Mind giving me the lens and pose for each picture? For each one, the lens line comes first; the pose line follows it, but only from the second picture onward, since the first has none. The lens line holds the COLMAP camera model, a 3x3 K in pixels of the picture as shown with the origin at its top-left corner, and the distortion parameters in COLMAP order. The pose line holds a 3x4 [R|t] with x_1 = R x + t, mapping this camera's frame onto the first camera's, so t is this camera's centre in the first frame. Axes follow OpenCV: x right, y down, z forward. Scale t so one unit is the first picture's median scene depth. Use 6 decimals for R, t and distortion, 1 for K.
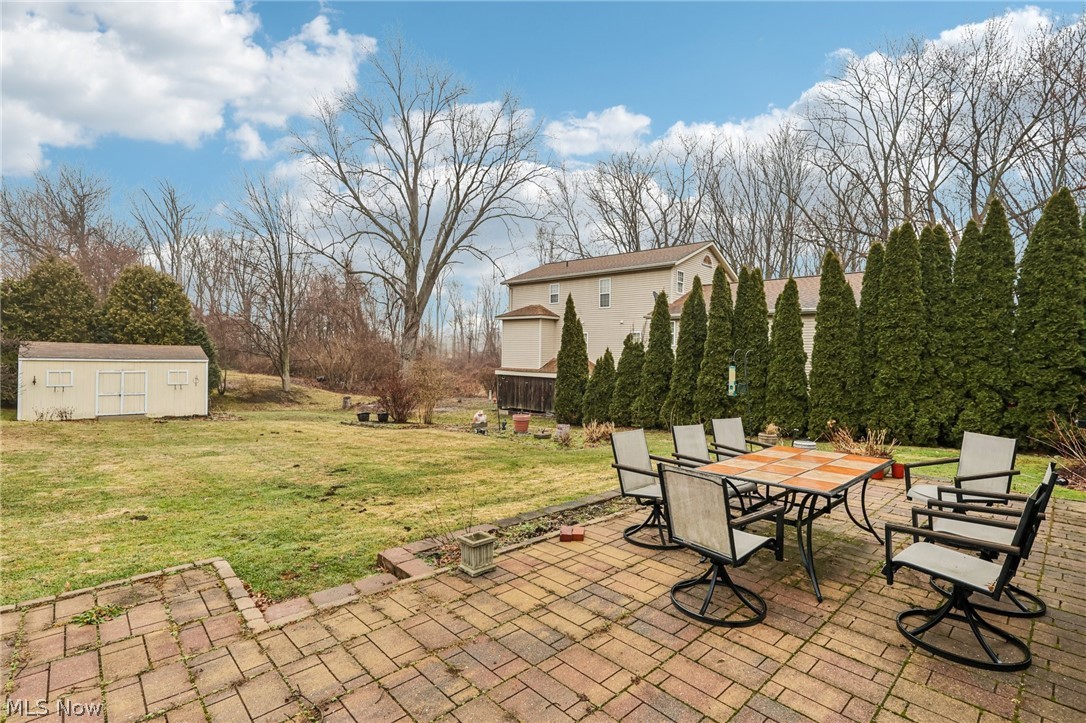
lens RADIAL K [[500.8, 0, 543.0], [0, 500.8, 361.5], [0, 0, 1]] dist [-0.000191, -0.000248]
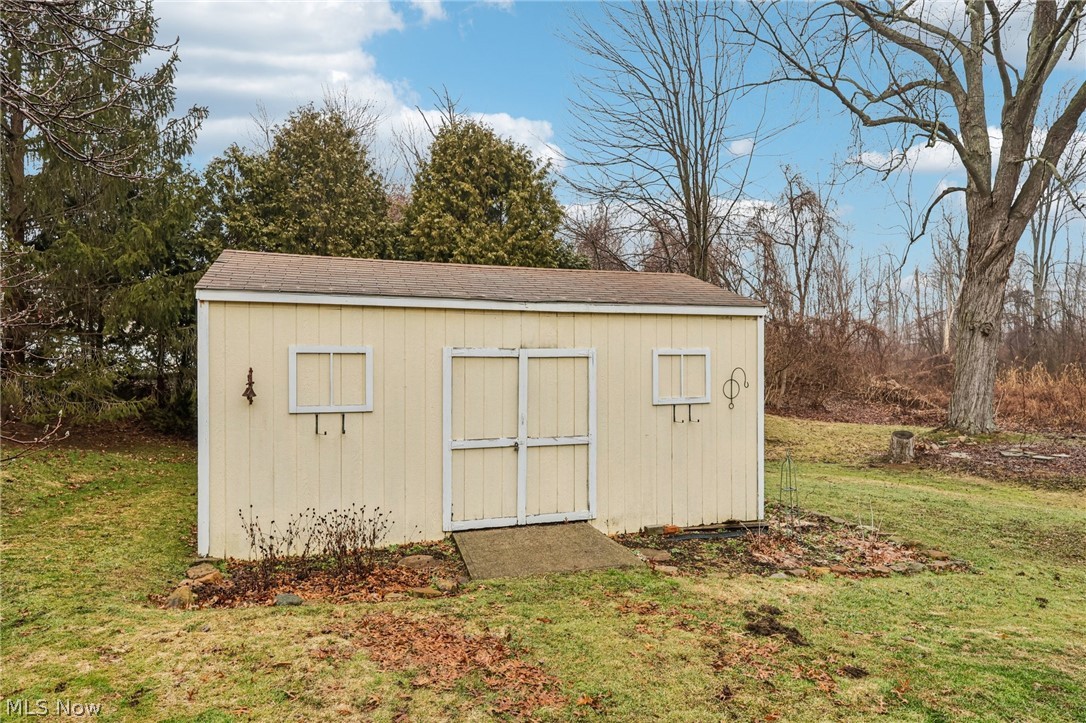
lens RADIAL K [[649.9, 0, 543.0], [0, 649.9, 361.5], [0, 0, 1]] dist [0.001571, 0.000210]
pose [[0.903549, -0.011609, -0.428328, -0.575789], [0.008079, 0.999917, -0.010057, 0.023158], [0.428409, 0.005627, 0.903567, 0.592893]]
